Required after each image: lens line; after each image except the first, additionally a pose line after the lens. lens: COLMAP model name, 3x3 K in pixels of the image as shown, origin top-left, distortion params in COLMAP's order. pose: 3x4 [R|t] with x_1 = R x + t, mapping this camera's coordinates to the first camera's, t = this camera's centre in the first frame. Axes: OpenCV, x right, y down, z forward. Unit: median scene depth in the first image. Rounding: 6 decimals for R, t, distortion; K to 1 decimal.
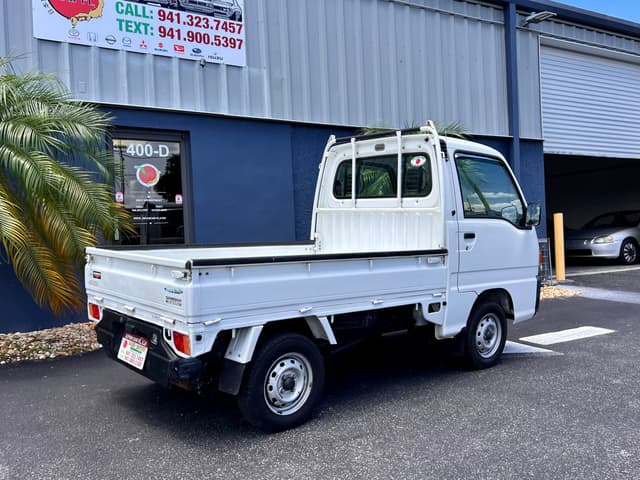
lens RADIAL K [[581.7, 0, 321.7], [0, 581.7, 249.5], [0, 0, 1]] dist [0.037411, -0.019536]
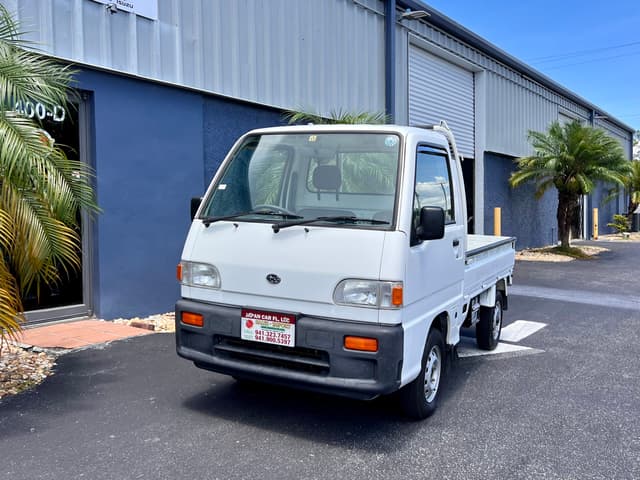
lens RADIAL K [[617.4, 0, 338.0], [0, 617.4, 233.2], [0, 0, 1]] dist [0.034693, -0.020513]
pose [[0.909088, 0.019285, 0.416157, -0.281243], [-0.021884, 0.999759, 0.001476, -0.019573], [-0.416029, -0.010449, 0.909291, 0.095986]]
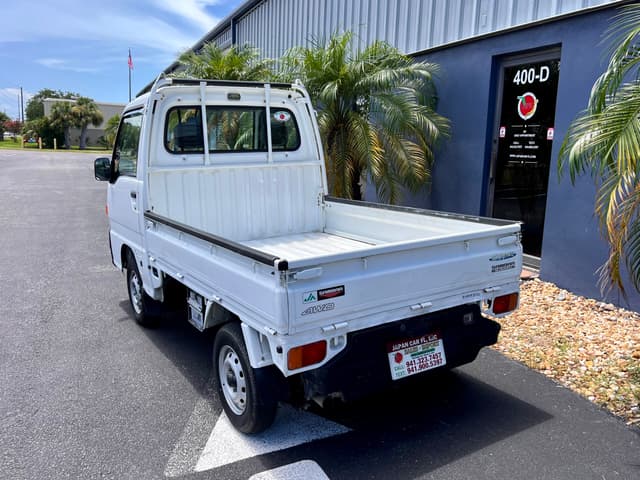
lens RADIAL K [[567.0, 0, 337.6], [0, 567.0, 230.7], [0, 0, 1]] dist [0.029882, -0.008027]
pose [[-0.124296, 0.182663, -0.975287, 0.595933], [-0.042991, 0.980995, 0.189211, -0.094662], [0.991313, 0.065446, -0.114080, 0.839848]]
